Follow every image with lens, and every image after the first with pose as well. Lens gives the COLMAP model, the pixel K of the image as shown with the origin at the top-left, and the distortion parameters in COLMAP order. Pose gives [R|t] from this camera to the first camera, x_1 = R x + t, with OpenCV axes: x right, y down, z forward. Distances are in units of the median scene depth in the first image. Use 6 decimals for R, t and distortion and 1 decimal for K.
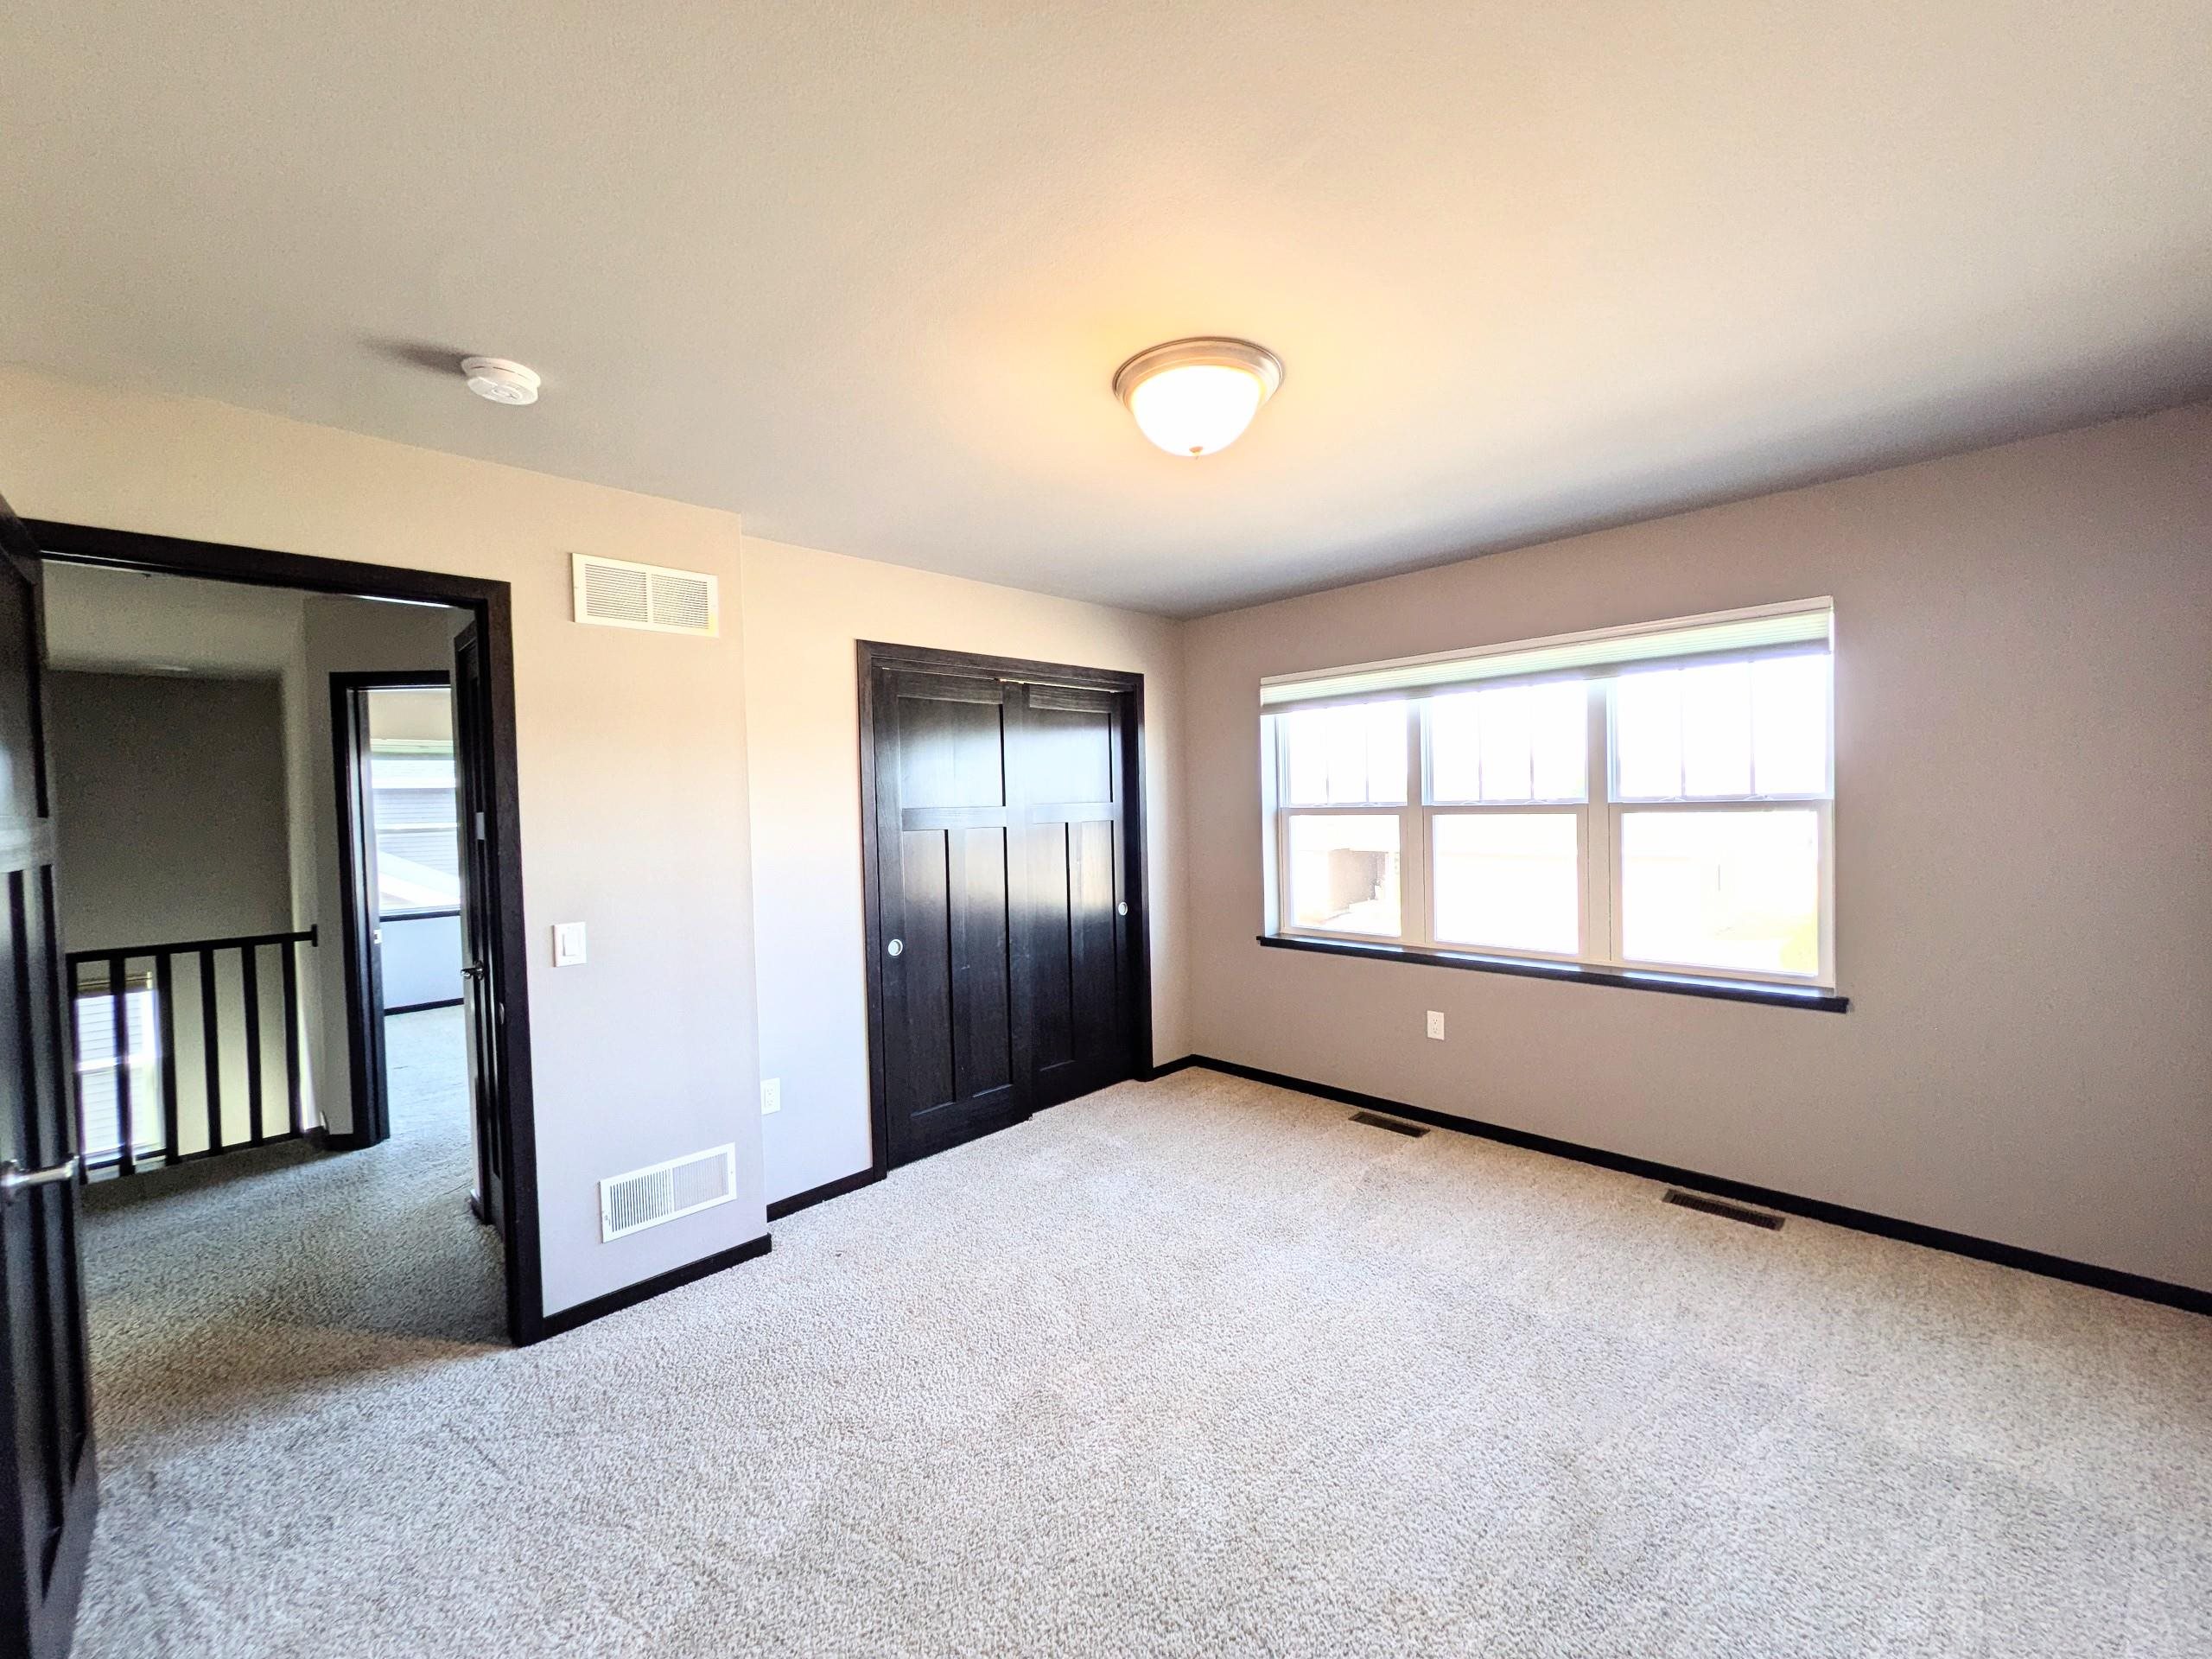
lens RADIAL K [[869.3, 0, 1115.7], [0, 869.3, 826.3], [0, 0, 1]] dist [0.008483, -0.000383]
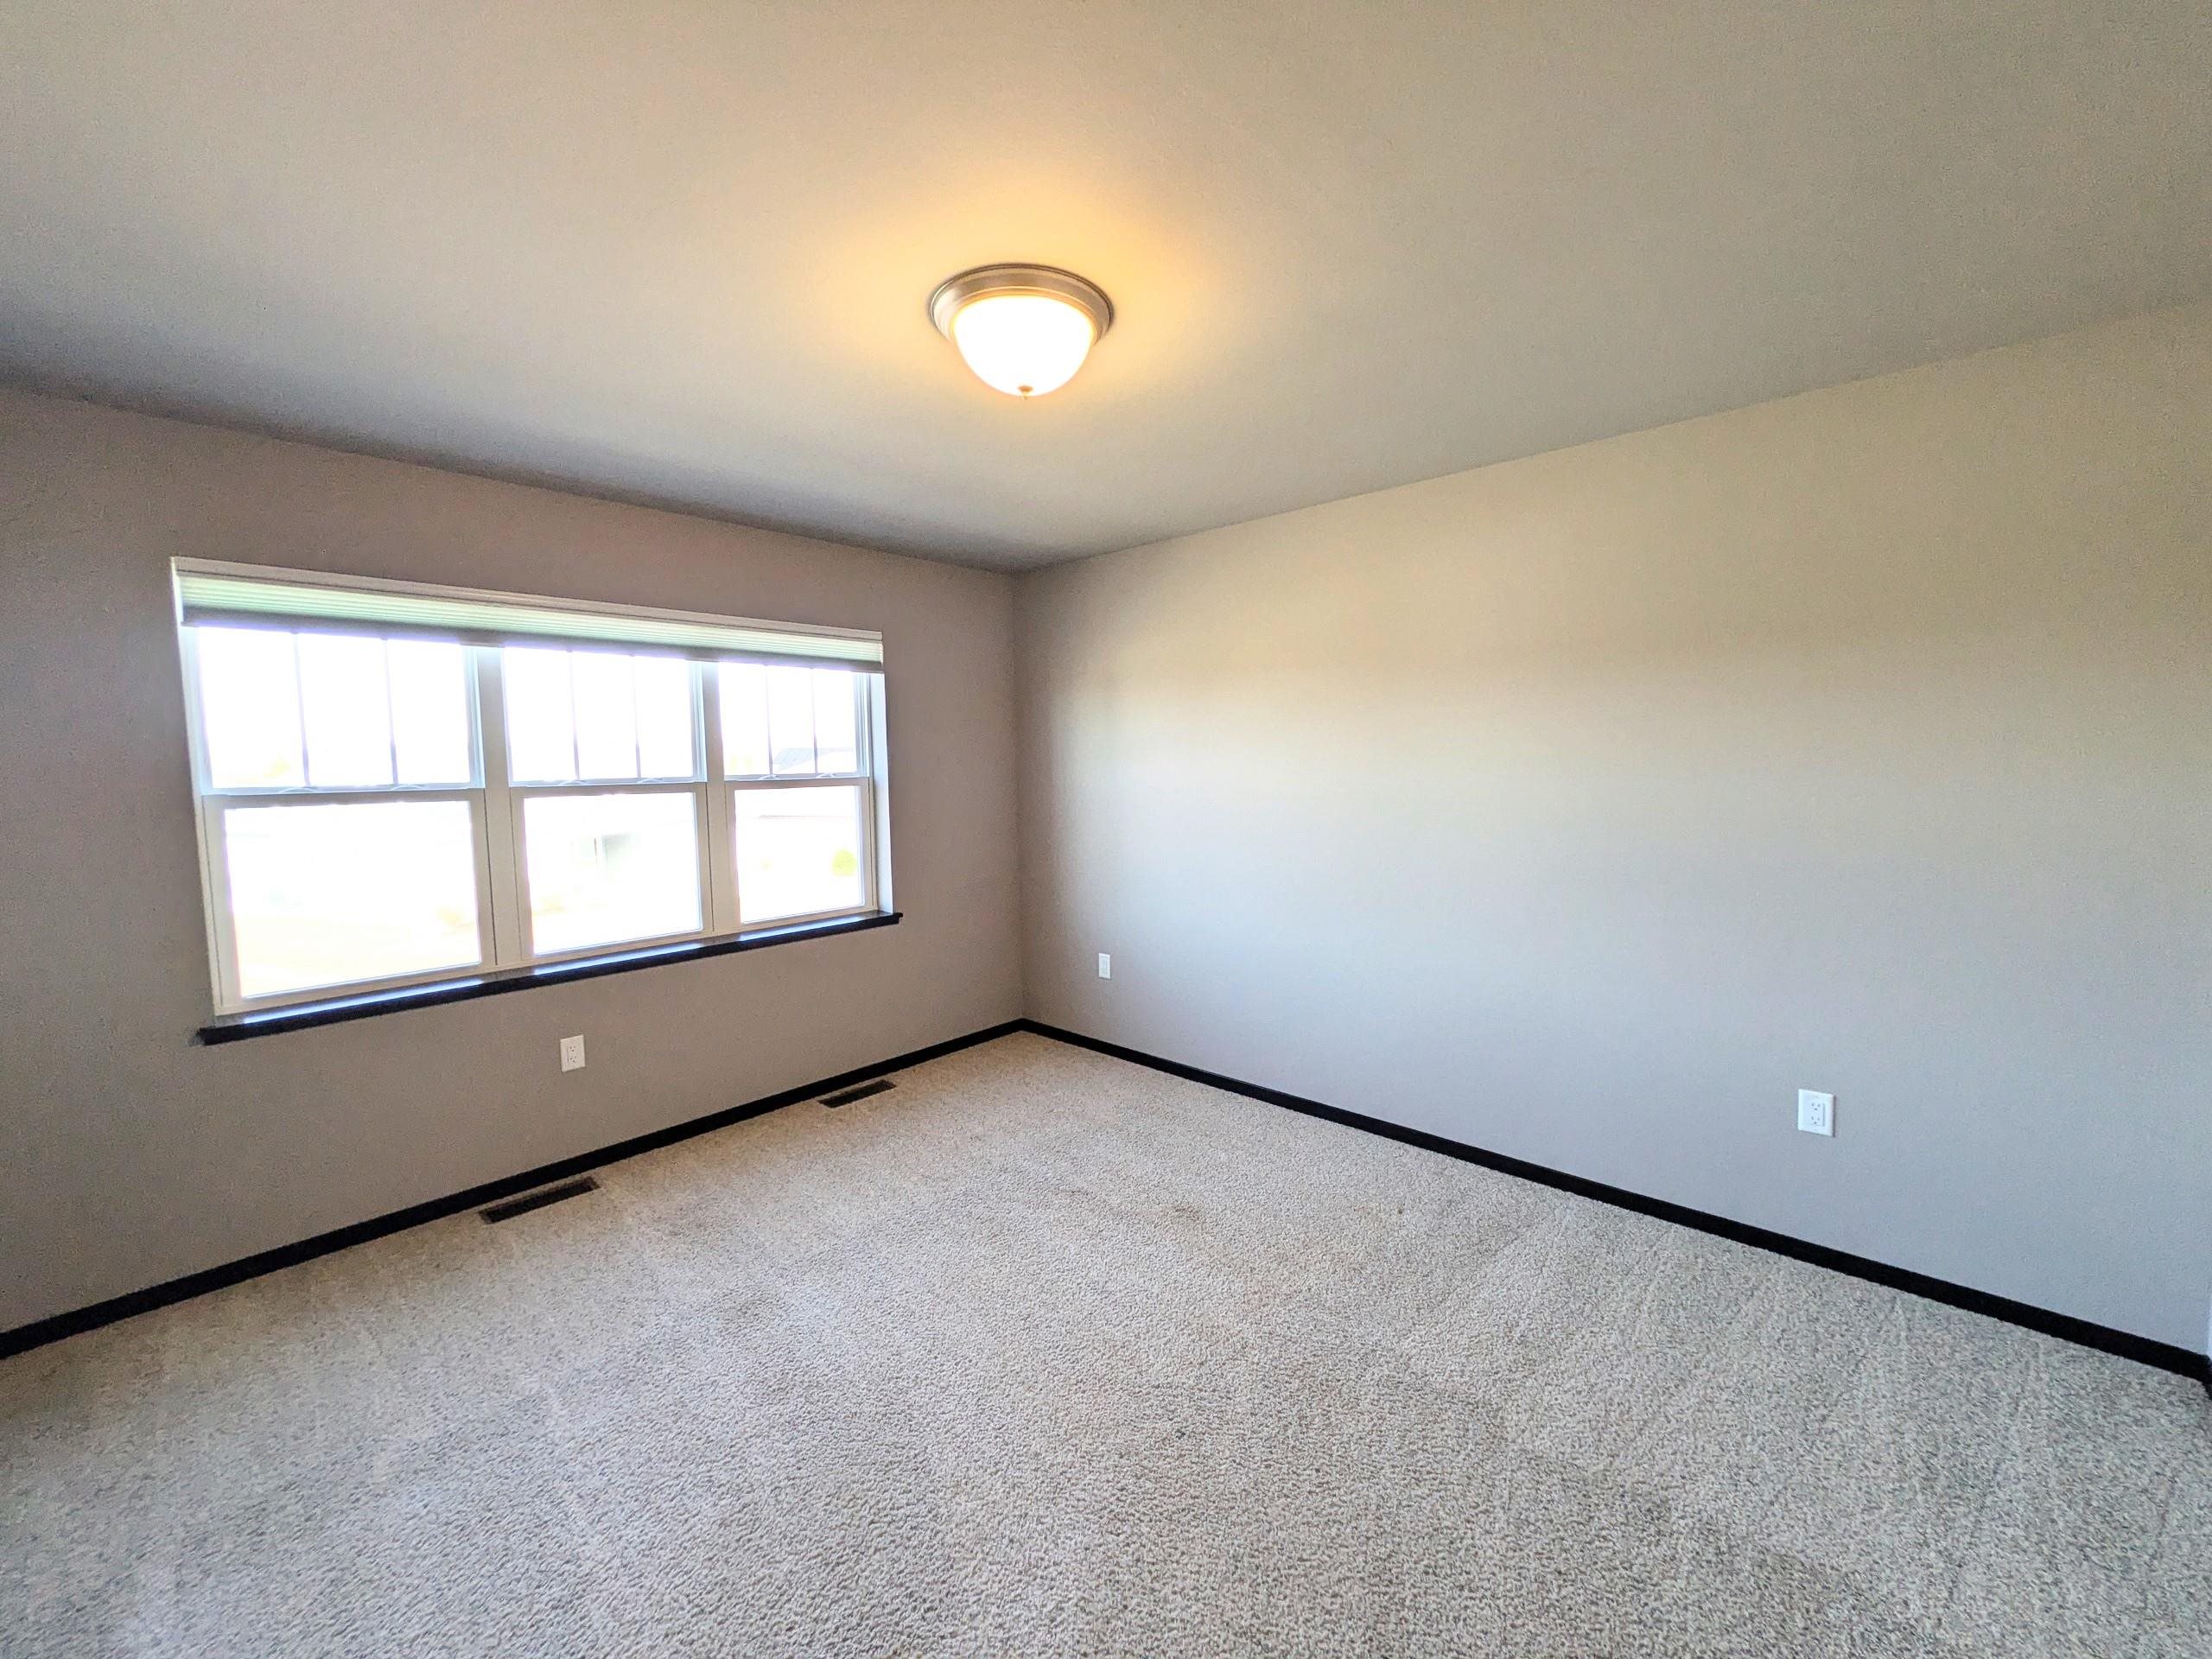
lens RADIAL K [[869.6, 0, 1109.6], [0, 869.6, 824.6], [0, 0, 1]] dist [0.003494, 0.000355]
pose [[-0.022089, -0.048317, 0.998588, -0.503404], [0.047693, 0.997643, 0.049326, -0.003700], [-0.998618, 0.048715, -0.019732, 0.551474]]
